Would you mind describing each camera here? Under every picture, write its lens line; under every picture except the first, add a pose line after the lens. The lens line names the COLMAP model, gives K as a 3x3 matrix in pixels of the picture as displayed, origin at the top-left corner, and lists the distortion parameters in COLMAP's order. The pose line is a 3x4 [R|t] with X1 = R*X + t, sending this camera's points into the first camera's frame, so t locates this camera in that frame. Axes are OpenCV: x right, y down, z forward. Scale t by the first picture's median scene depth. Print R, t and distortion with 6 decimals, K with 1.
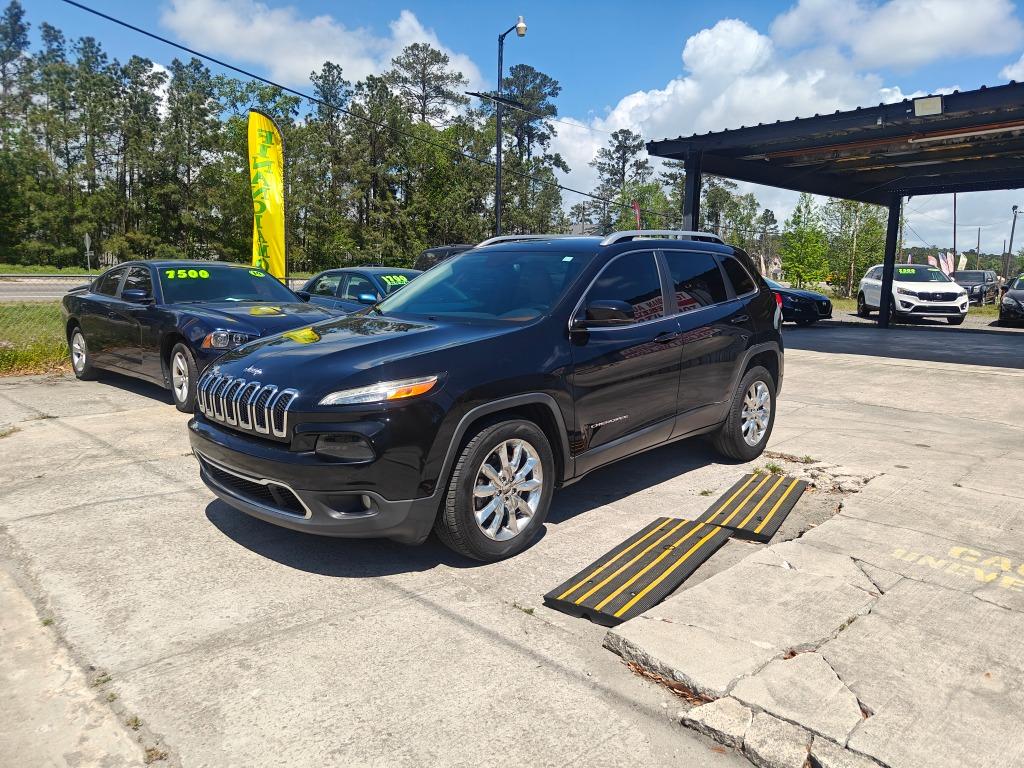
lens RADIAL K [[709.9, 0, 516.1], [0, 709.9, 404.4], [0, 0, 1]] dist [0.009071, -0.002303]
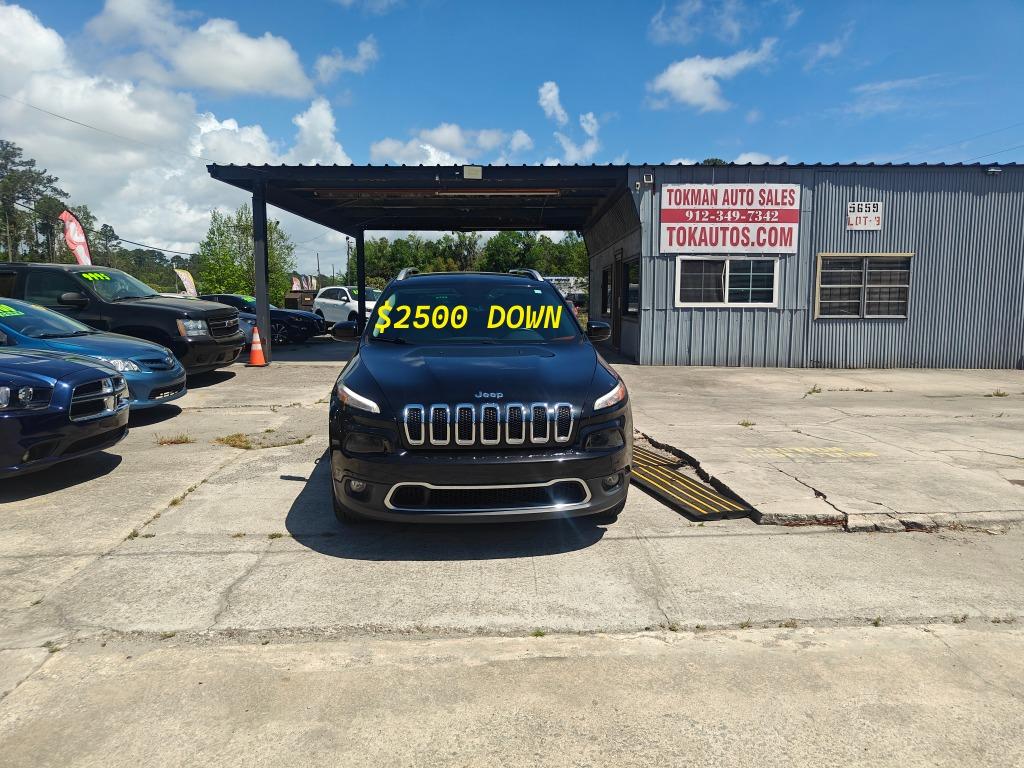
lens RADIAL K [[709.9, 0, 516.1], [0, 709.9, 404.4], [0, 0, 1]] dist [0.009071, -0.002303]
pose [[0.657089, -0.124234, 0.743505, -1.150273], [0.143112, 0.988947, 0.038767, -0.069440], [-0.740103, 0.080931, 0.667606, 0.218197]]
